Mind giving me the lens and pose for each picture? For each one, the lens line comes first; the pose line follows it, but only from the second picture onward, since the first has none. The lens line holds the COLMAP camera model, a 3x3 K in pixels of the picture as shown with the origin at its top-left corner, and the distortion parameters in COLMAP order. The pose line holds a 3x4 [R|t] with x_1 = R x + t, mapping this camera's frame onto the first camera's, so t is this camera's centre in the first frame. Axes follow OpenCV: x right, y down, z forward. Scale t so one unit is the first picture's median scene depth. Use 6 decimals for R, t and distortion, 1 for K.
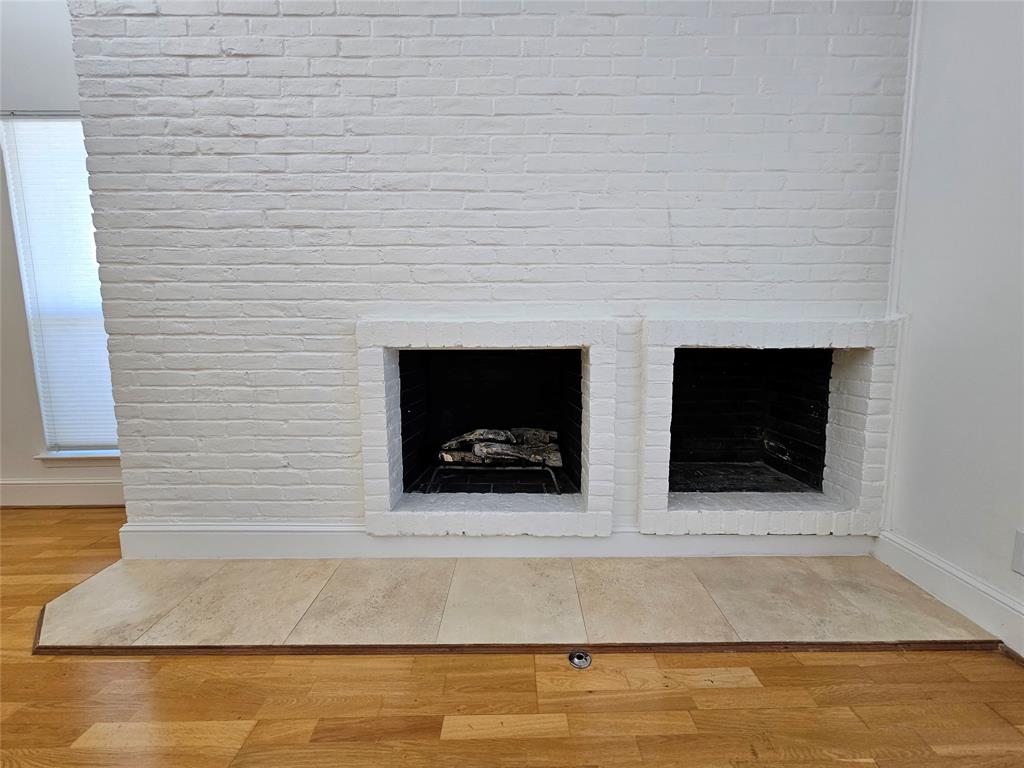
lens RADIAL K [[411.7, 0, 516.7], [0, 411.7, 380.3], [0, 0, 1]] dist [0.000354, 0.000146]
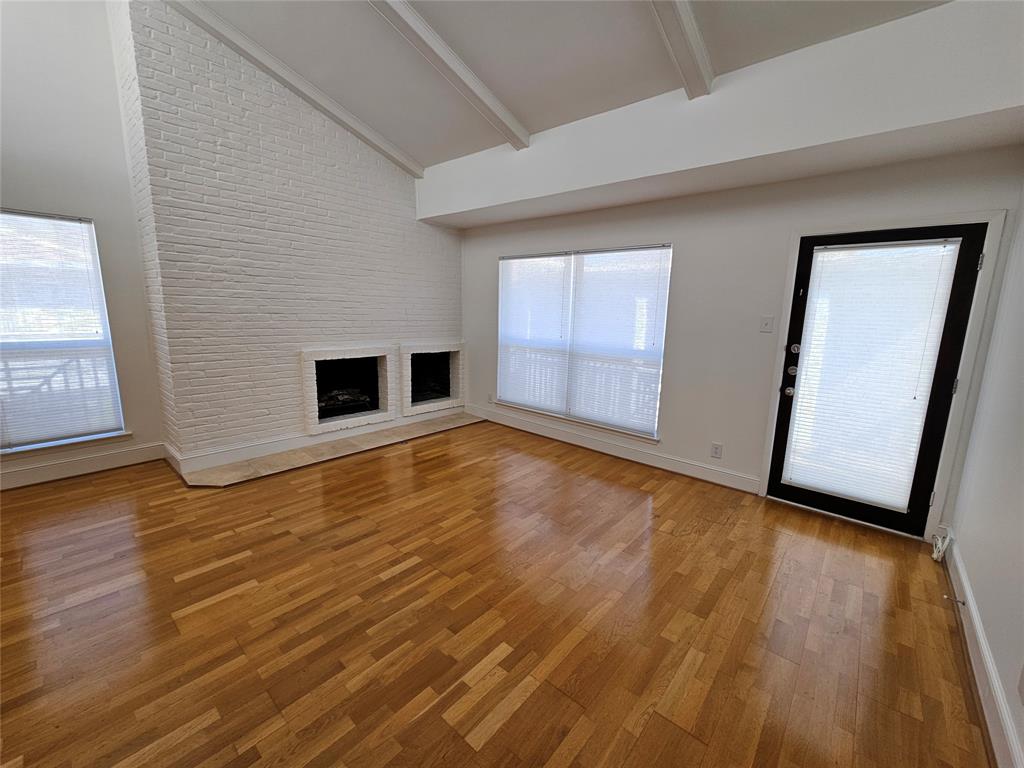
lens RADIAL K [[418.3, 0, 518.3], [0, 418.3, 381.8], [0, 0, 1]] dist [-0.000148, 0.000532]
pose [[0.663337, -0.107989, 0.740488, -1.391838], [0.054421, 0.993874, 0.096190, -0.126364], [-0.746339, -0.023509, 0.665151, -1.655102]]
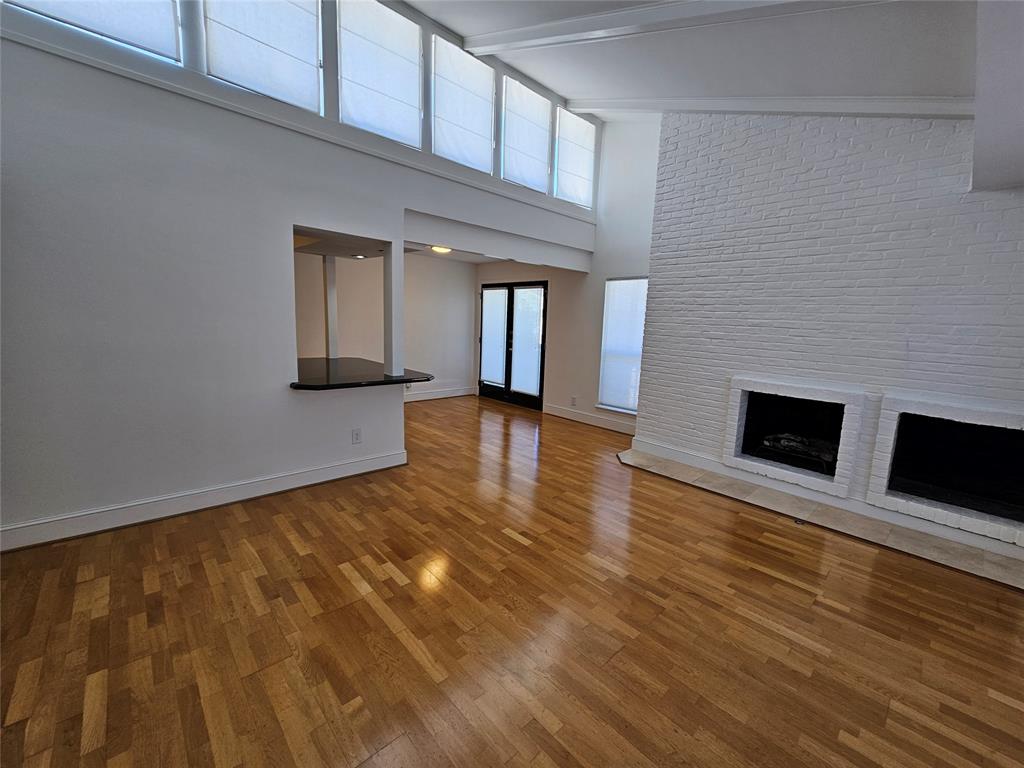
lens RADIAL K [[418.3, 0, 518.3], [0, 418.3, 381.8], [0, 0, 1]] dist [-0.000148, 0.000532]
pose [[0.674345, 0.138681, -0.725277, 0.561660], [-0.124321, 0.989508, 0.073614, -0.140074], [0.727876, 0.040526, 0.684510, -1.621506]]
